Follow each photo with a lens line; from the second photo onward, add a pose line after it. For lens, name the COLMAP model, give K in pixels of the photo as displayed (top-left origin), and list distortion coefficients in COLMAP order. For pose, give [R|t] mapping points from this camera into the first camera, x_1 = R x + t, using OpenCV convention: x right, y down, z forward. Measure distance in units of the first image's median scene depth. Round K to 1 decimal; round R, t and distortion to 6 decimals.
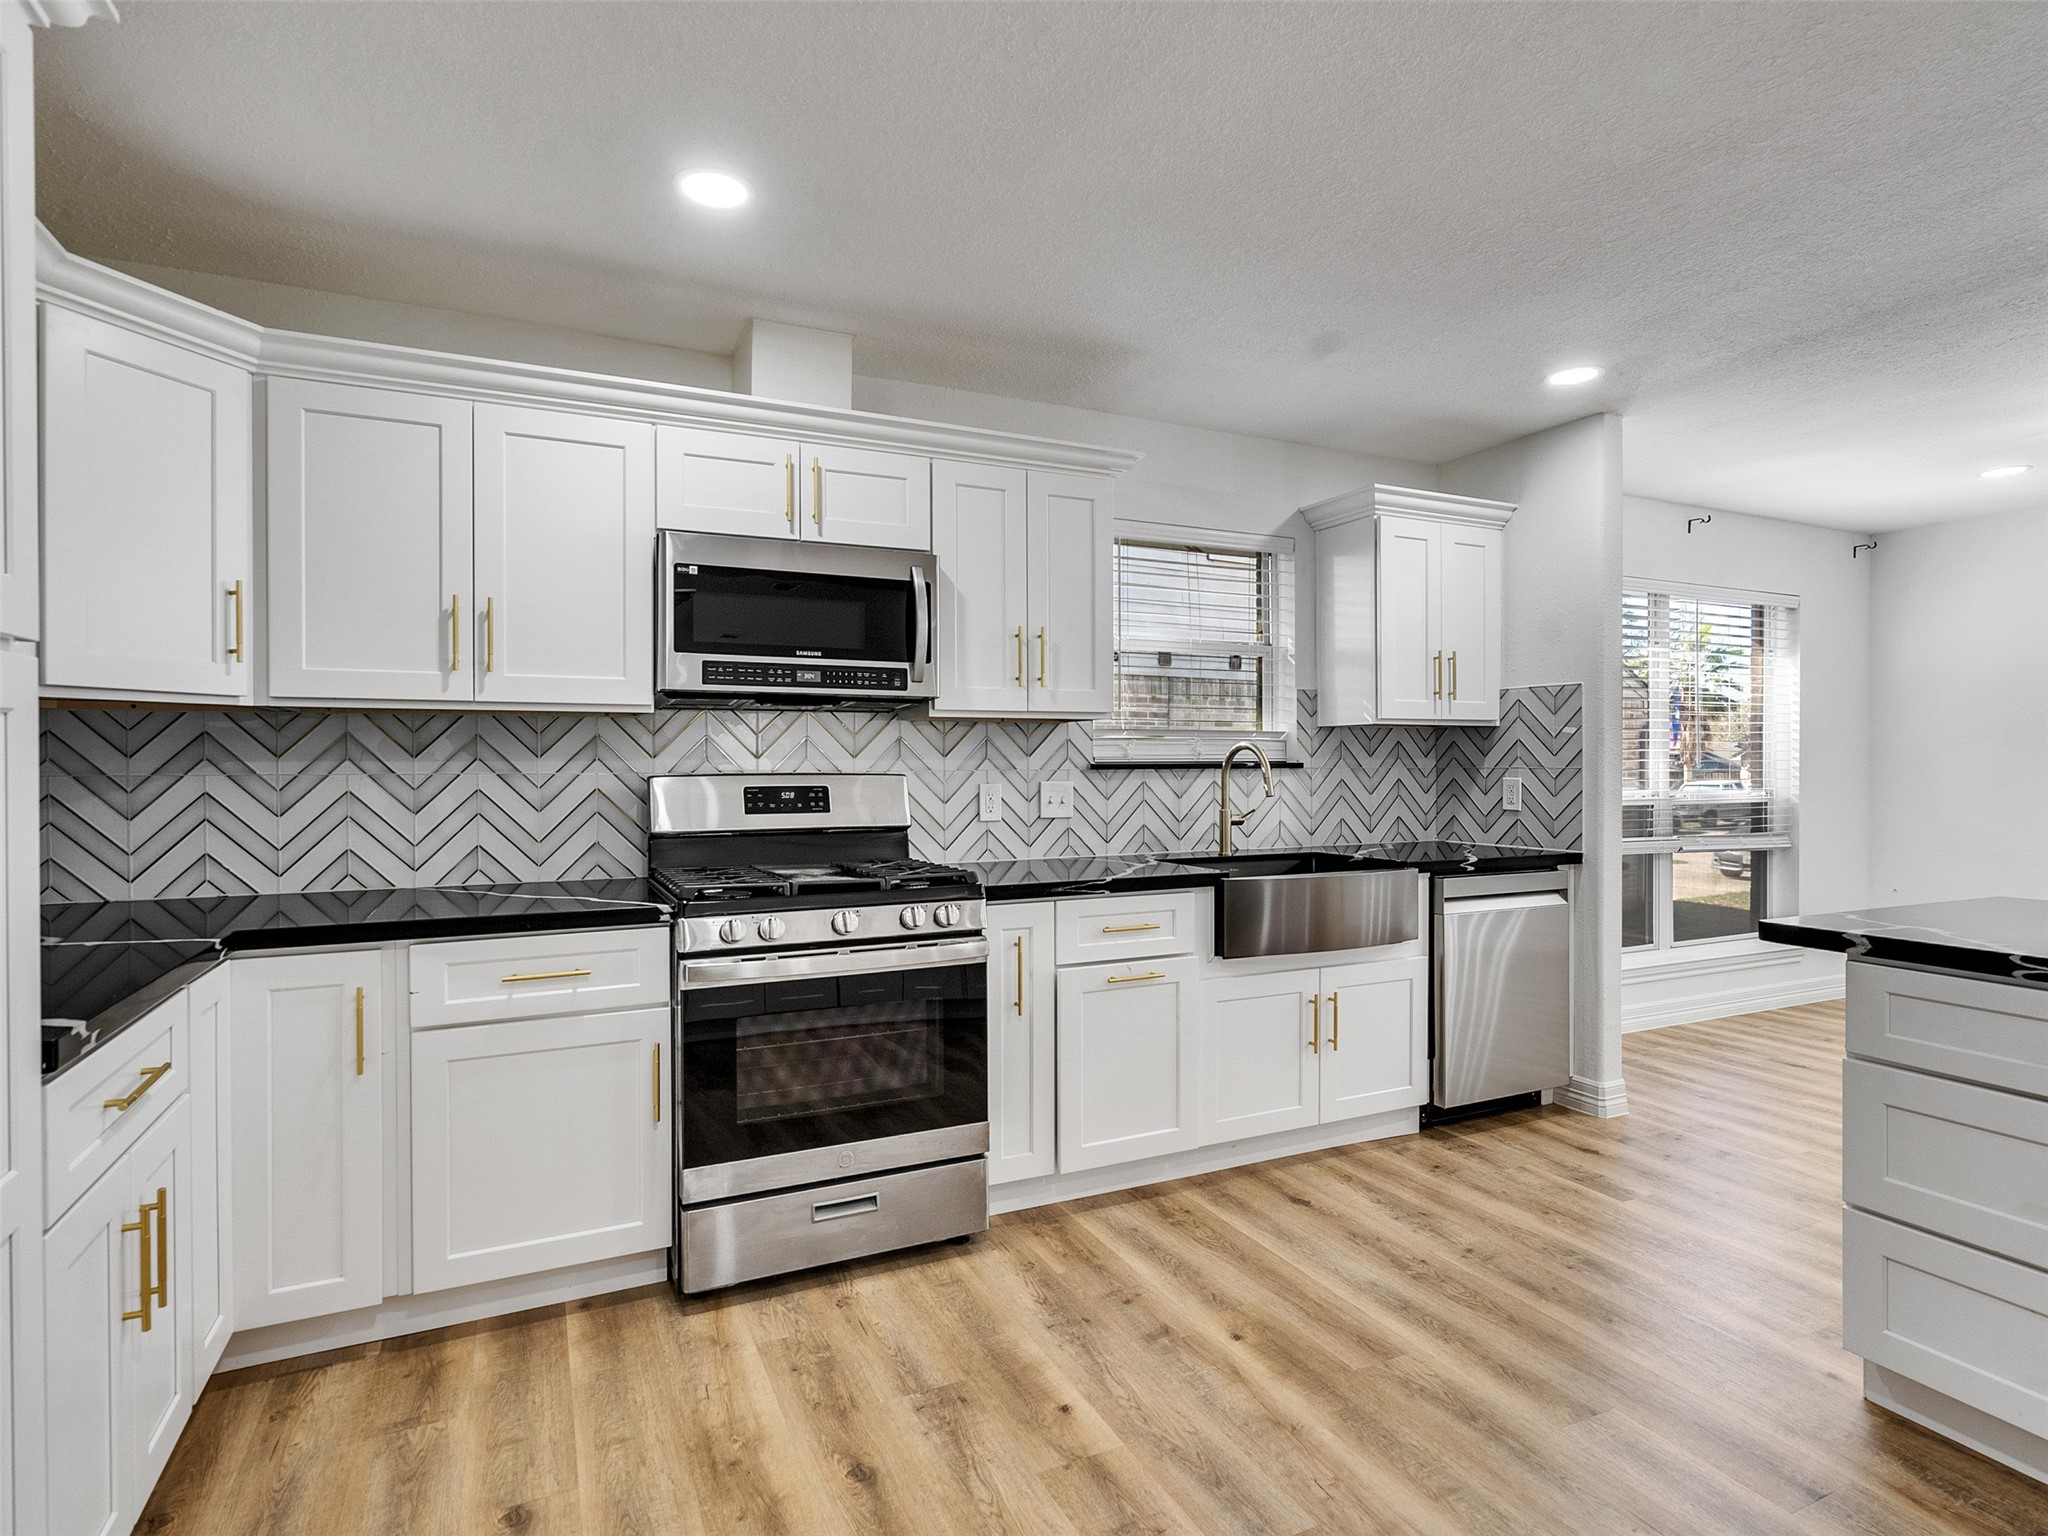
lens RADIAL K [[1046.2, 0, 1003.6], [0, 1046.2, 766.8], [0, 0, 1]] dist [-0.005603, 0.003553]
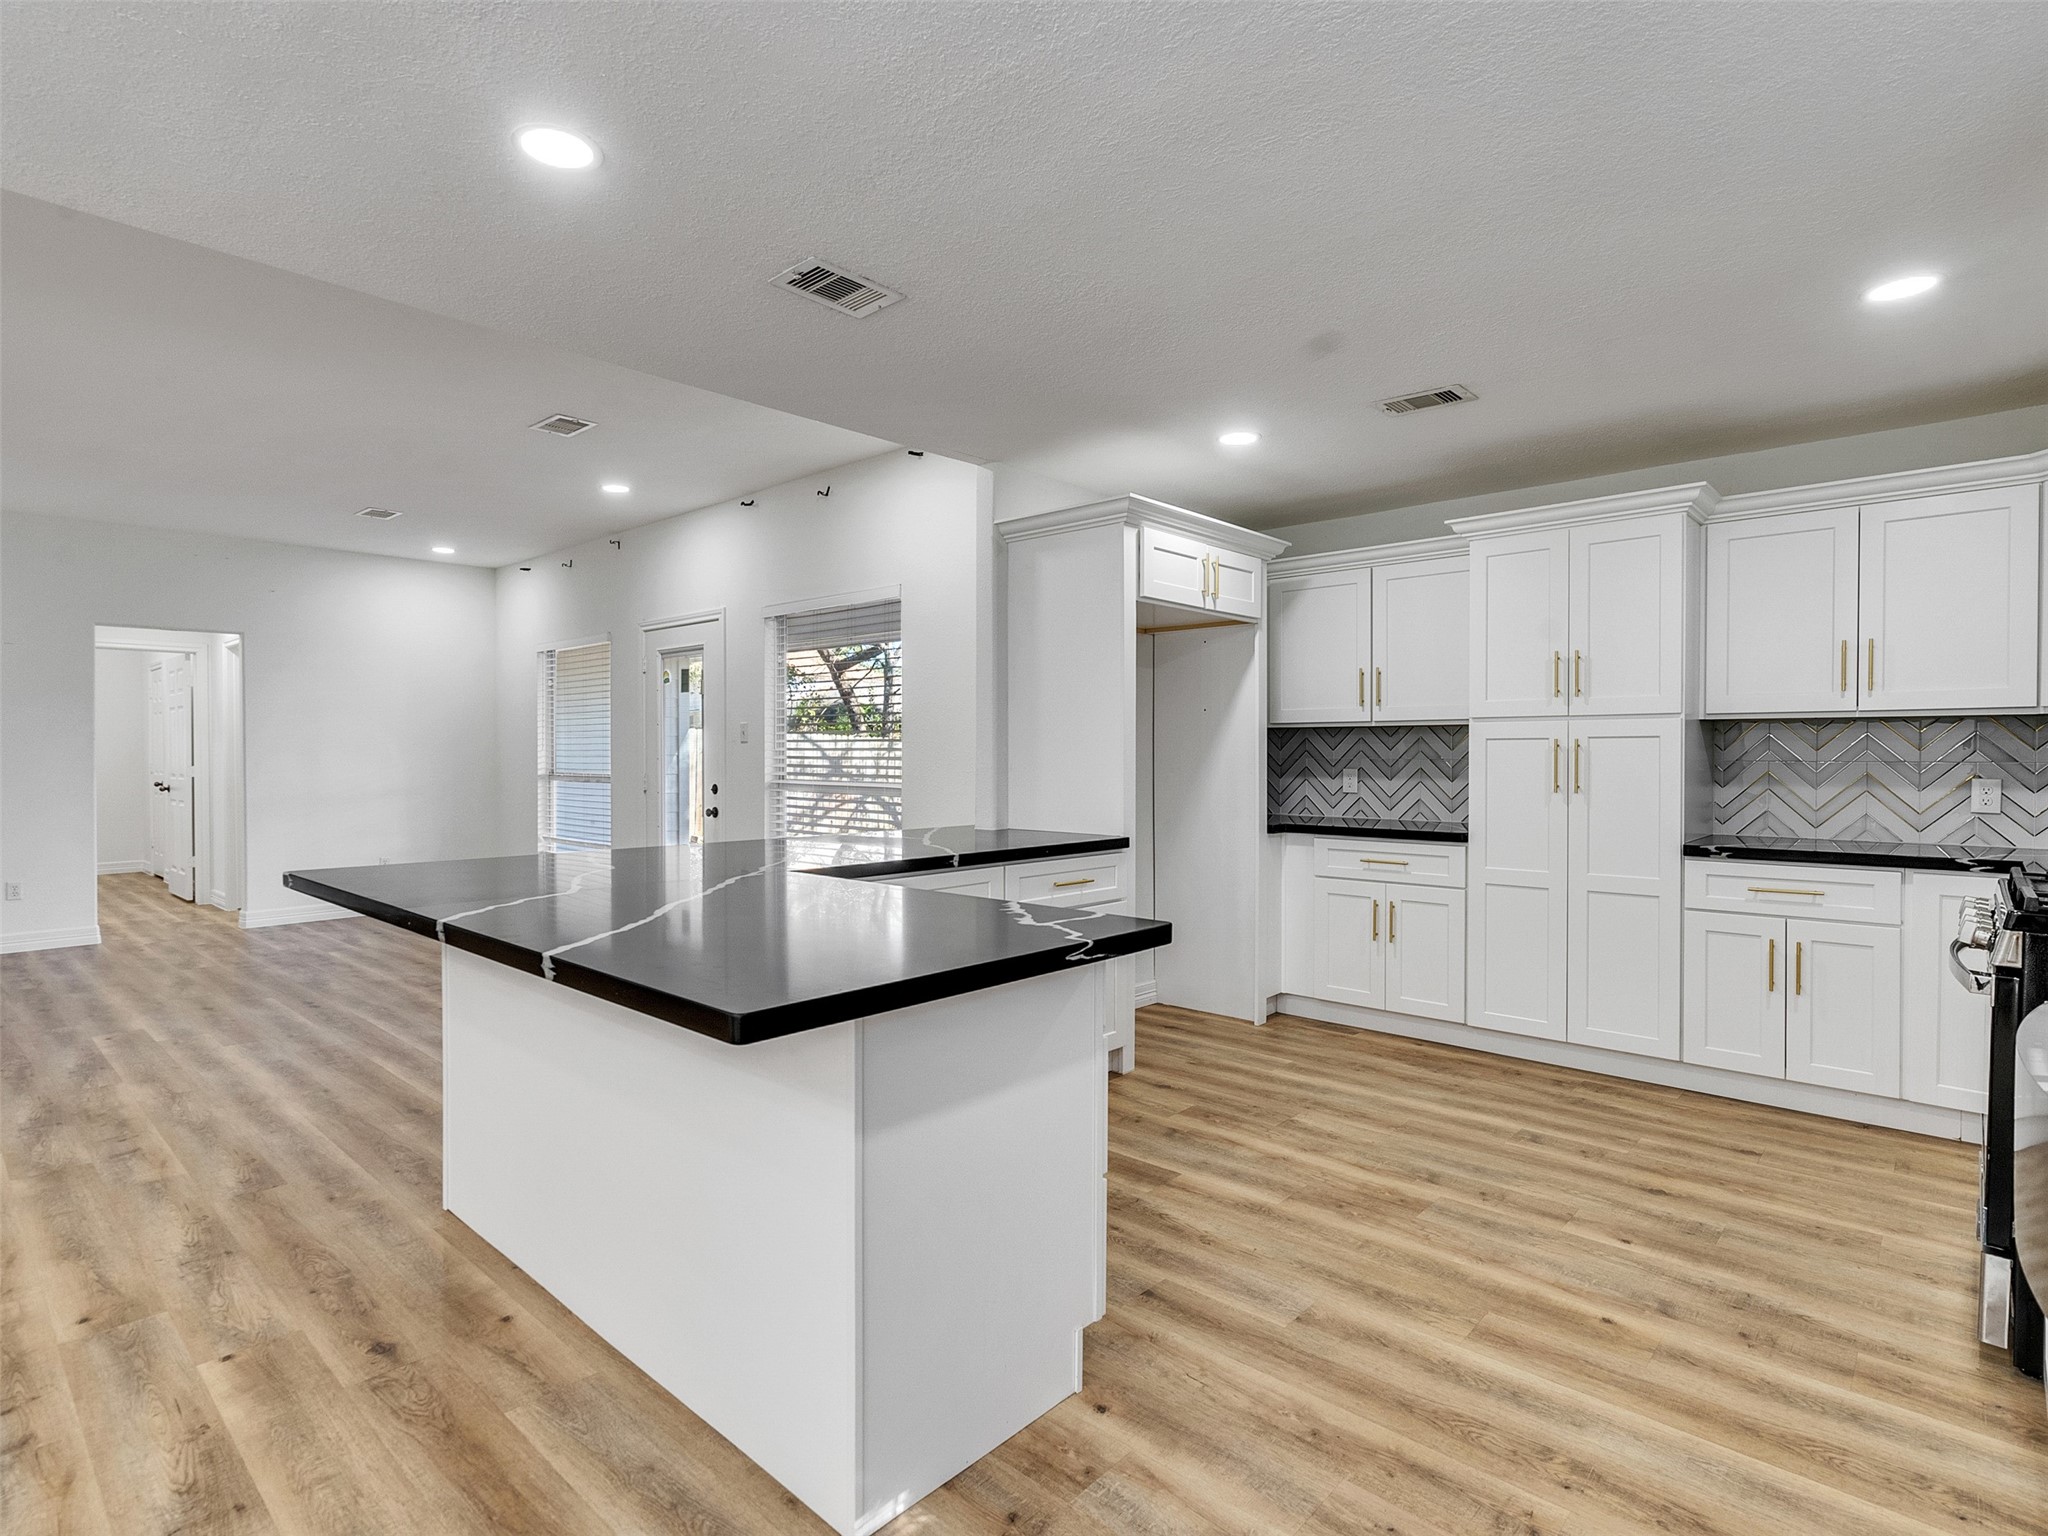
lens RADIAL K [[1046.2, 0, 1003.6], [0, 1046.2, 766.8], [0, 0, 1]] dist [-0.005603, 0.003553]
pose [[-0.924885, 0.005791, -0.380203, 0.756374], [-0.001716, 0.999810, 0.019403, -0.006896], [0.380243, 0.018598, -0.924700, 1.122919]]
